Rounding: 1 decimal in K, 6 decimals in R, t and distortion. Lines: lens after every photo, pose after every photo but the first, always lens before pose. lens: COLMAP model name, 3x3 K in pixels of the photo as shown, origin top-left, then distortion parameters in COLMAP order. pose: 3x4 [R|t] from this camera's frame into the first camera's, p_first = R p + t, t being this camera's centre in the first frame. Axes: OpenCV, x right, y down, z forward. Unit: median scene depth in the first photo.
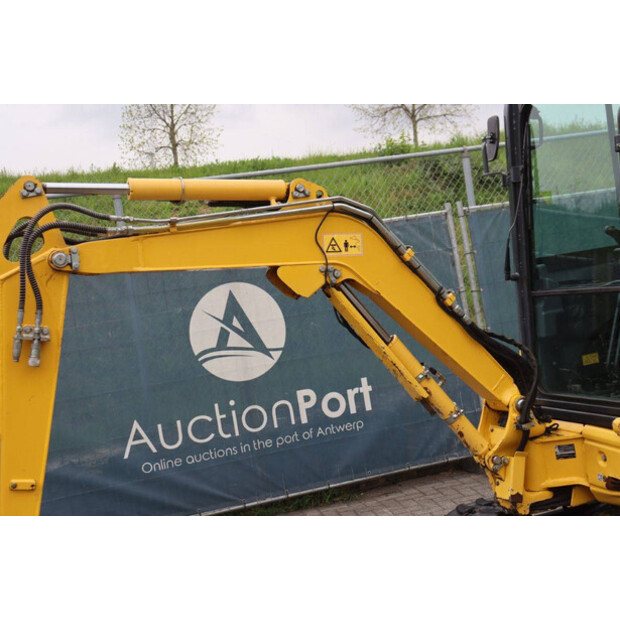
lens RADIAL K [[980.5, 0, 323.0], [0, 980.5, 305.1], [0, 0, 1]] dist [0.135046, 0.000000]
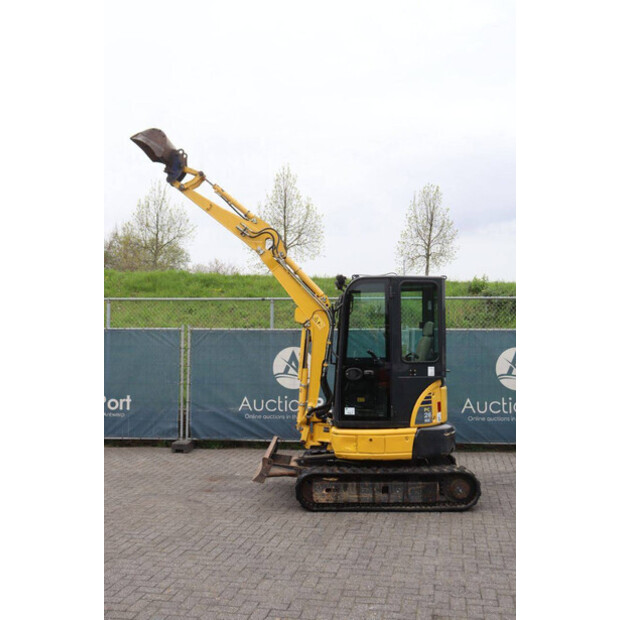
lens RADIAL K [[662.4, 0, 305.9], [0, 662.4, 294.5], [0, 0, 1]] dist [-0.068182, 0.000000]
pose [[0.905502, 0.120864, -0.406765, 0.877763], [-0.150083, 0.987840, -0.040579, -0.134798], [0.396914, 0.097793, 0.912631, -0.705282]]
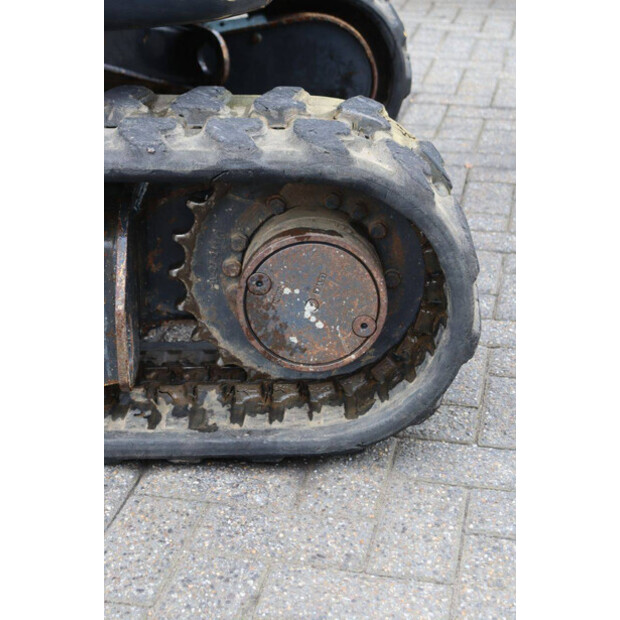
lens RADIAL K [[1225.5, 0, 310.7], [0, 1225.5, 309.9], [0, 0, 1]] dist [0.159407, 0.000000]
pose [[0.909074, 0.297814, -0.291361, 0.730632], [-0.160193, 0.895411, 0.415424, 0.066874], [0.384607, -0.330977, 0.861703, 0.648168]]
